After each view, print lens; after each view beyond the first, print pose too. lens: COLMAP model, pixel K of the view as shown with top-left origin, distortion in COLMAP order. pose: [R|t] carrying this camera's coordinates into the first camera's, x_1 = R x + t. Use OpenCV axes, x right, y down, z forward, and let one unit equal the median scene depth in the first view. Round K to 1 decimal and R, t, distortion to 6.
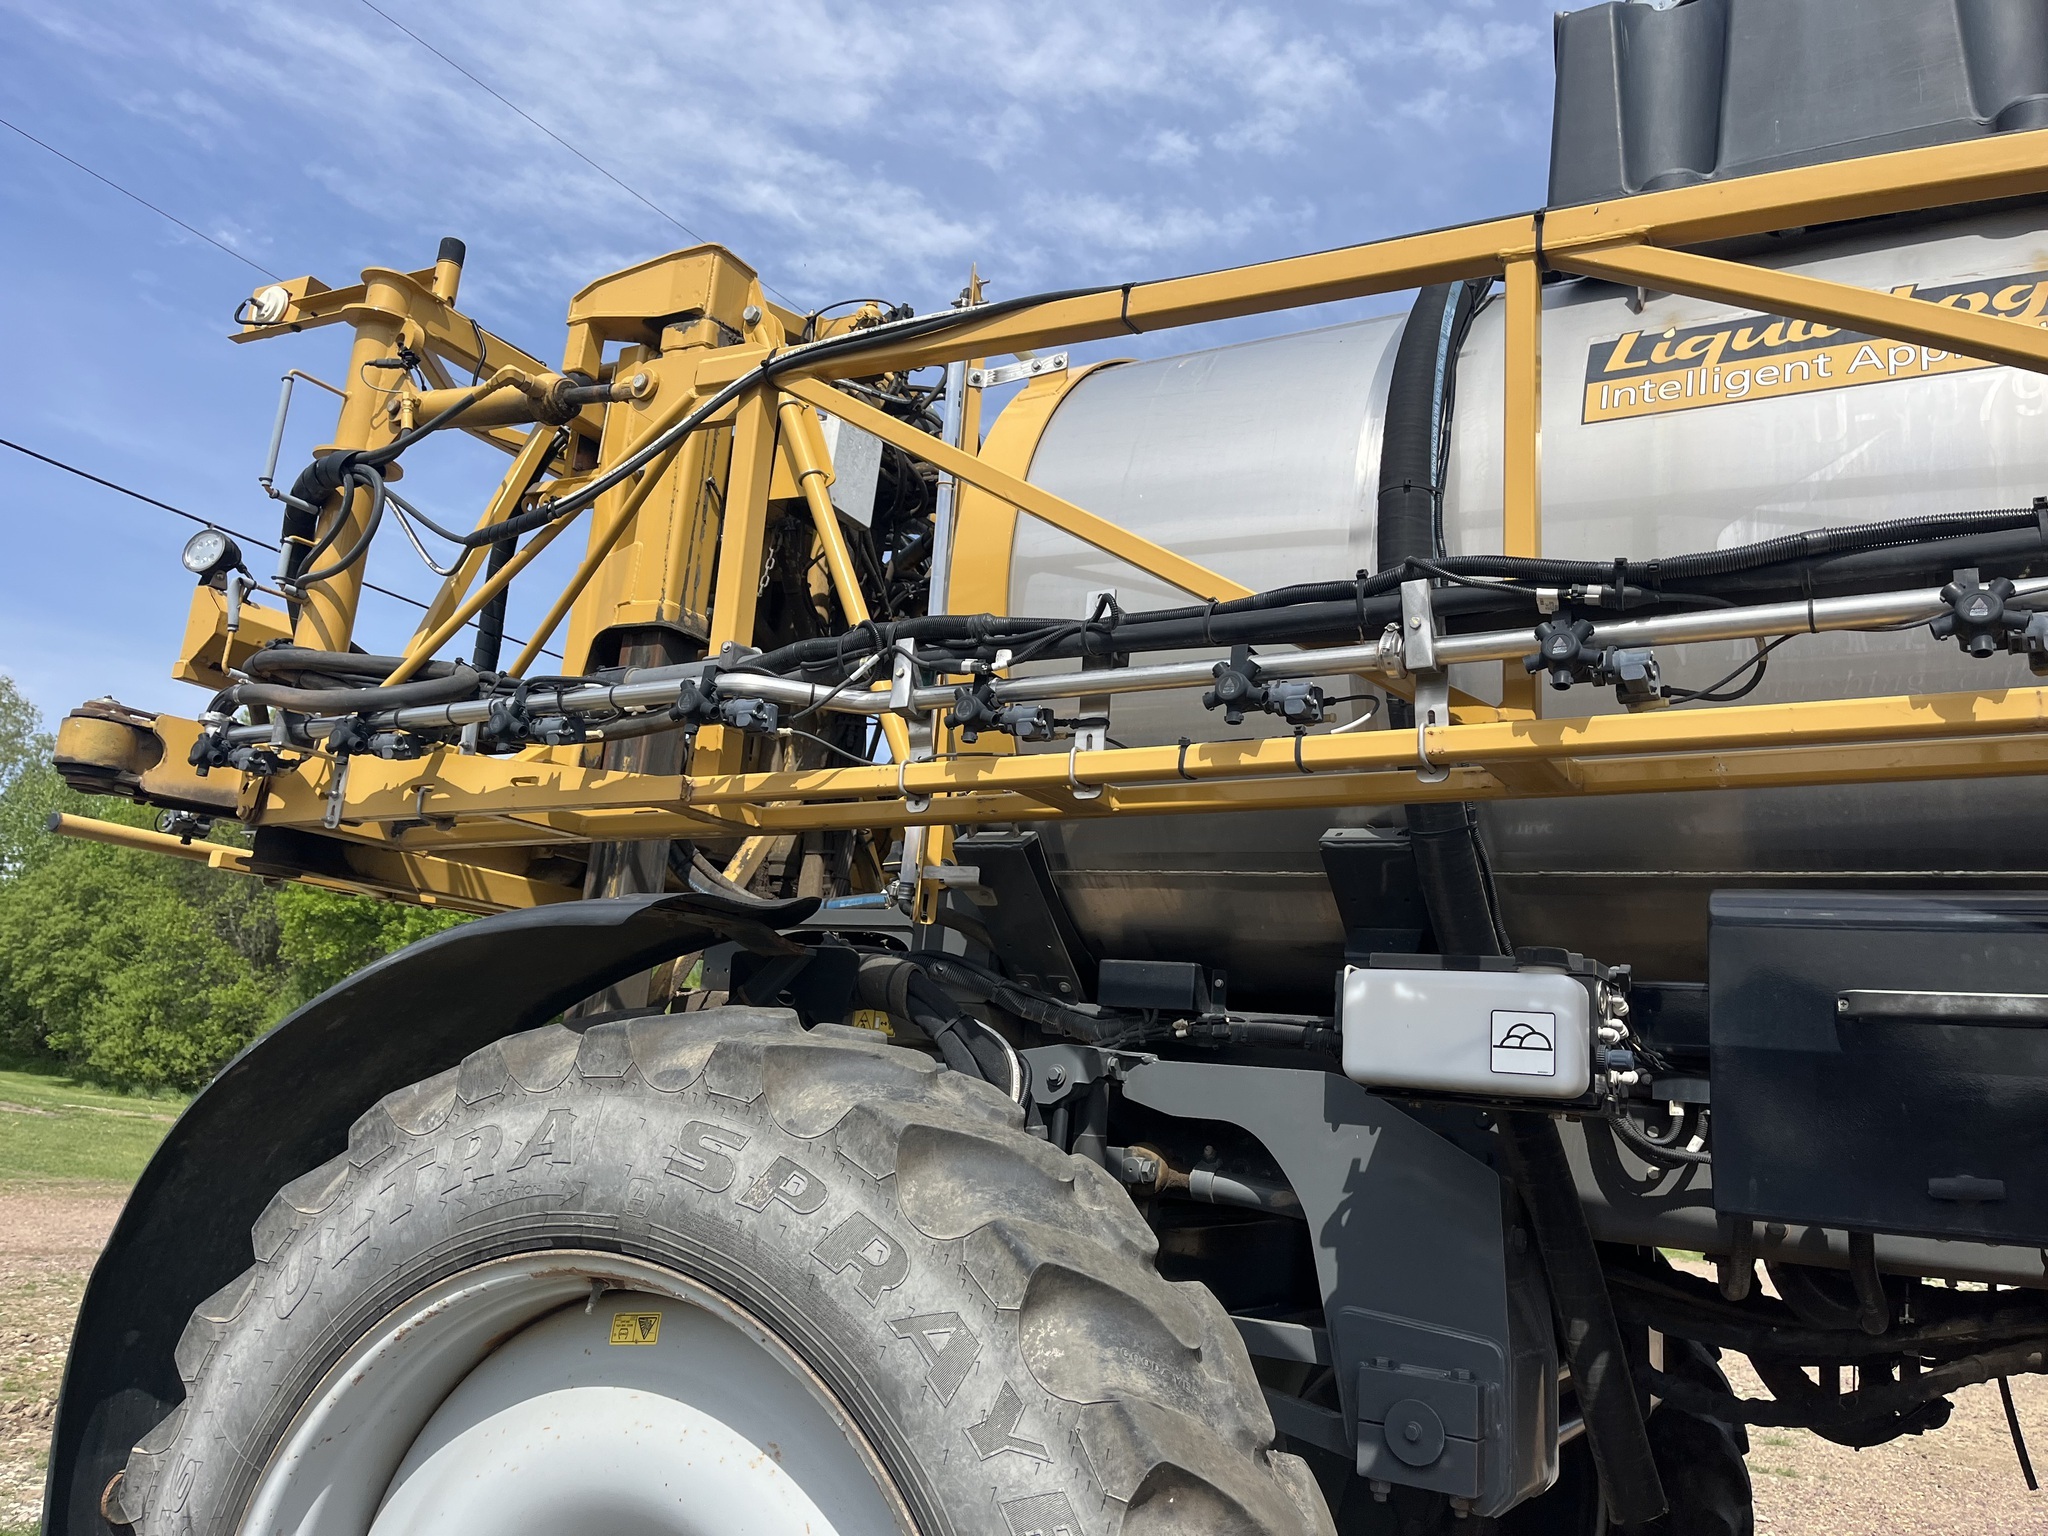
lens RADIAL K [[1545.5, 0, 1015.4], [0, 1545.5, 741.0], [0, 0, 1]] dist [0.072114, -0.098154]
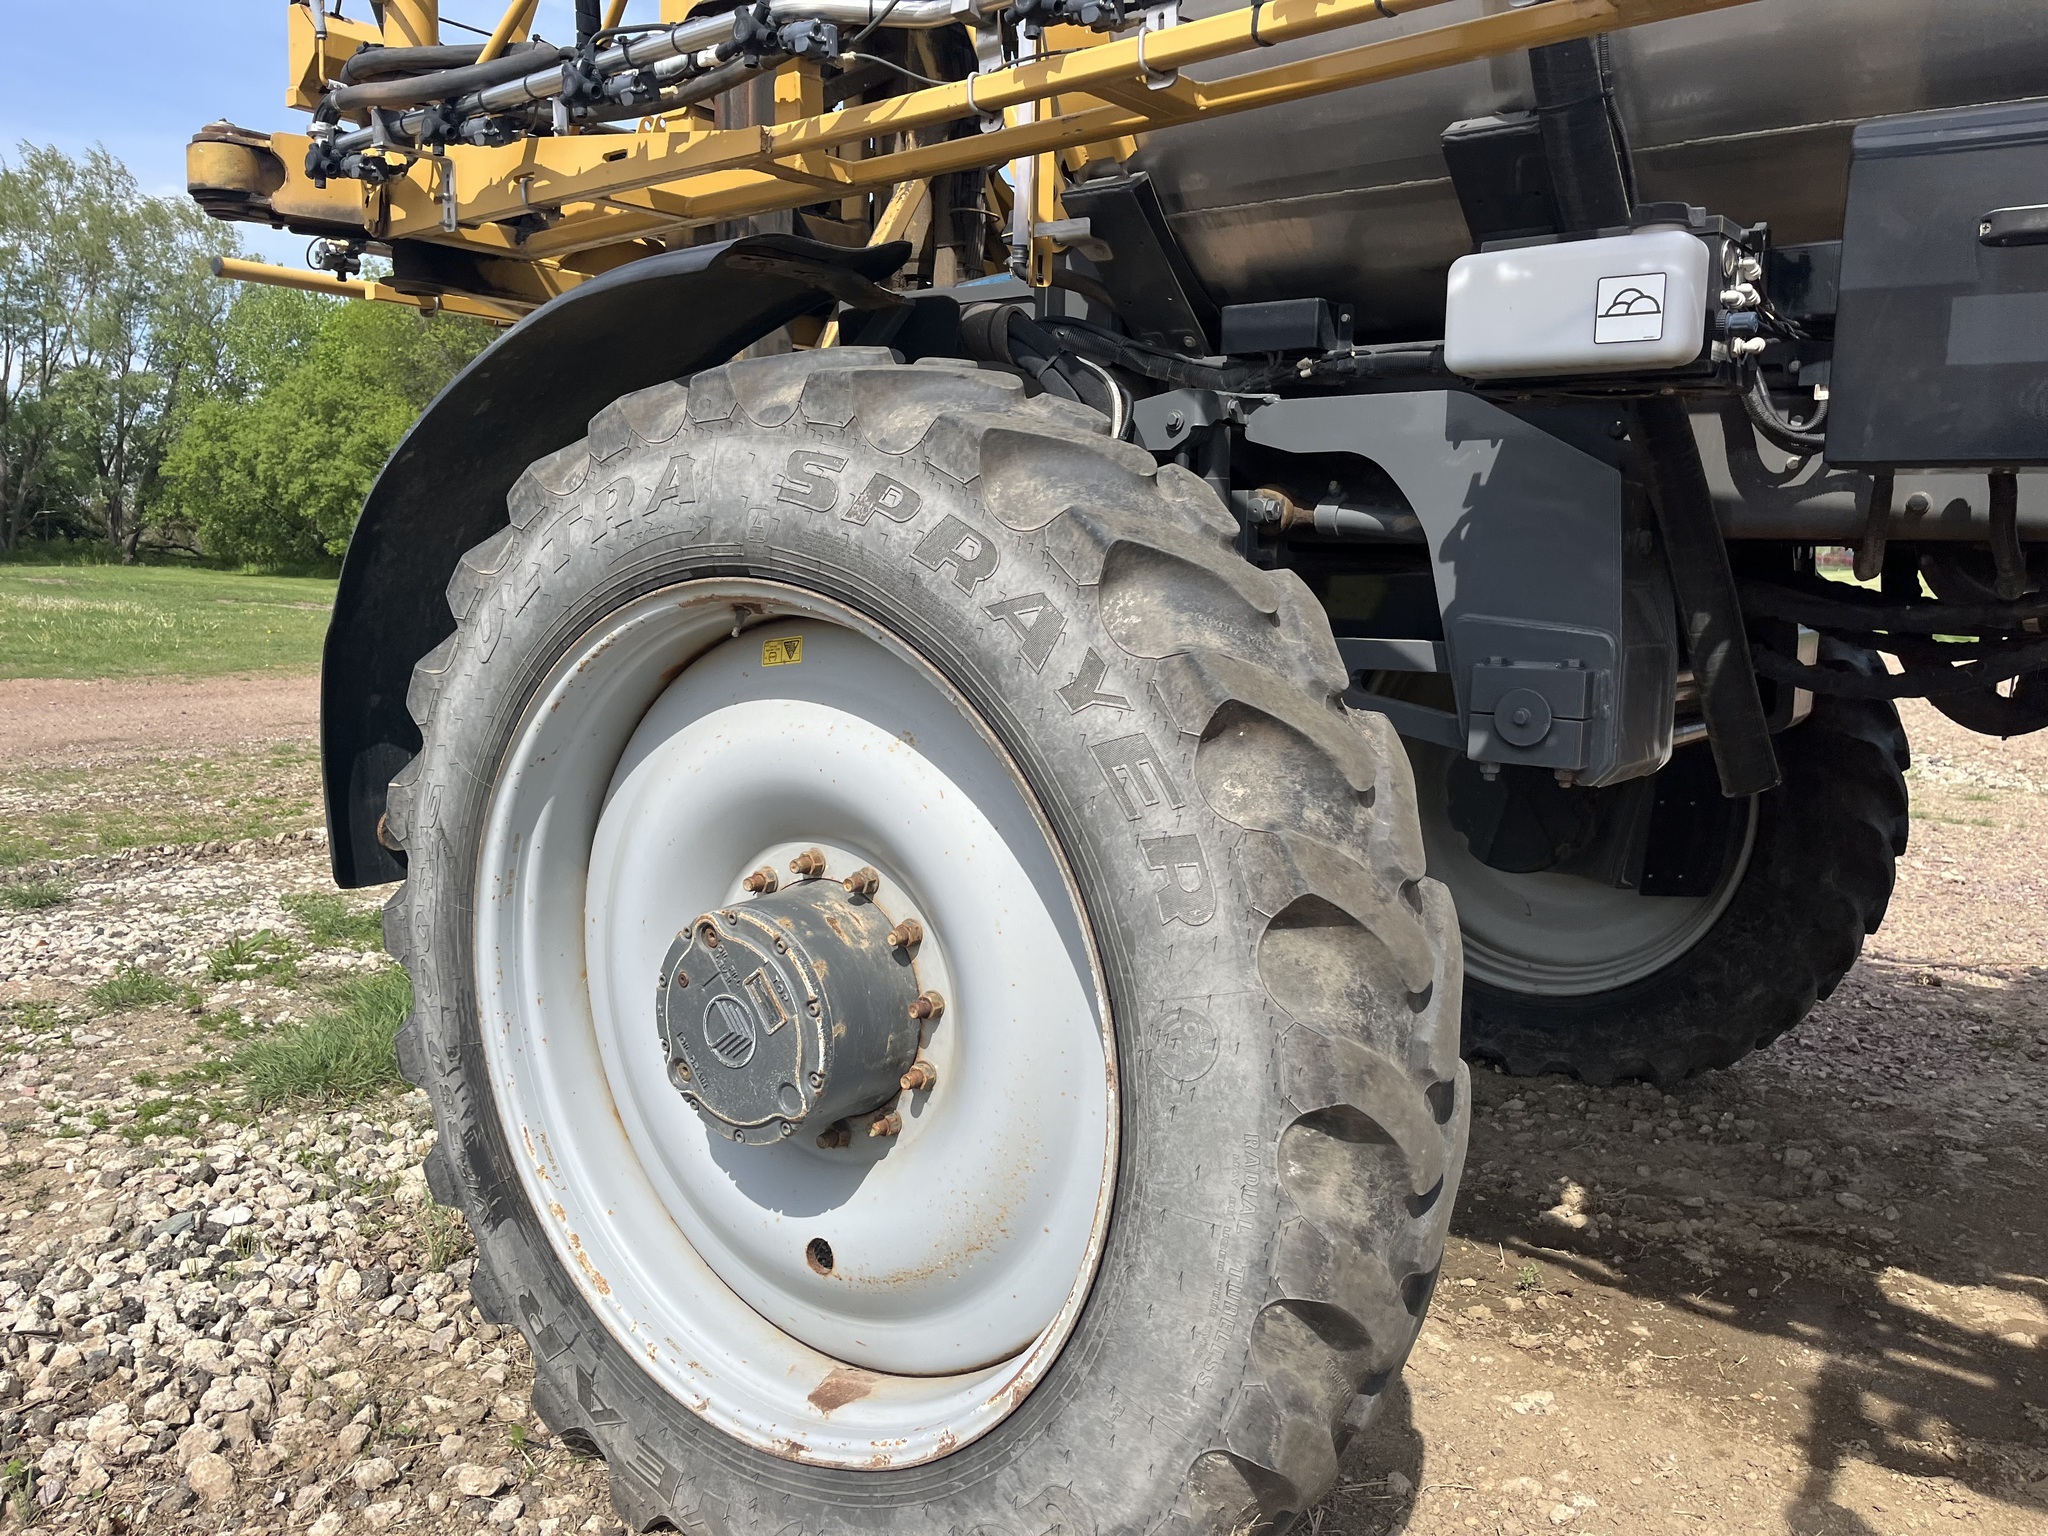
lens RADIAL K [[1545.5, 0, 1014.1], [0, 1545.5, 739.0], [0, 0, 1]] dist [0.072114, -0.098154]
pose [[0.988634, -0.048225, -0.142397, 0.064448], [0.093474, 0.939002, 0.330965, 0.075792], [0.117750, -0.340514, 0.932837, -0.024688]]
